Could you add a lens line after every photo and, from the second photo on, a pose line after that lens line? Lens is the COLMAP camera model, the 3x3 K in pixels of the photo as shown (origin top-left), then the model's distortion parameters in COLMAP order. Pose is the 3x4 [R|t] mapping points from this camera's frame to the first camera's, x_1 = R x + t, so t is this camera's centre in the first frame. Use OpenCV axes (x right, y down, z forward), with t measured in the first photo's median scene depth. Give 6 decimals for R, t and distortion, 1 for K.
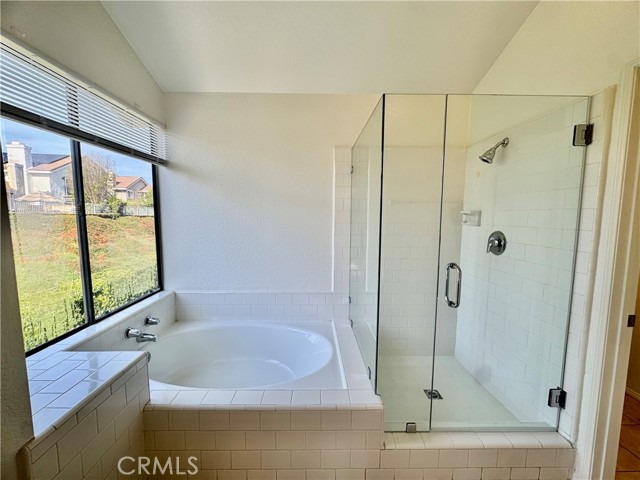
lens RADIAL K [[256.2, 0, 320.0], [0, 256.2, 240.0], [0, 0, 1]] dist [-0.003346, -0.000024]
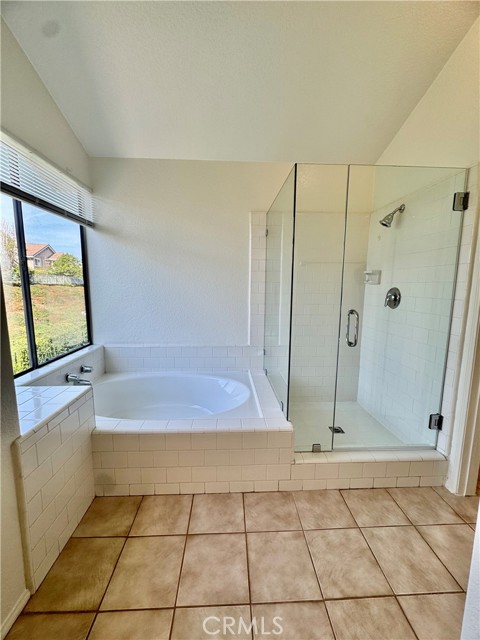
lens RADIAL K [[256.2, 0, 241.0], [0, 256.2, 319.9], [0, 0, 1]] dist [-0.003346, -0.000024]
pose [[0.999411, -0.002569, 0.034222, -0.027654], [0.001235, 0.999240, 0.038949, 0.063209], [-0.034296, -0.038884, 0.998655, -0.120630]]
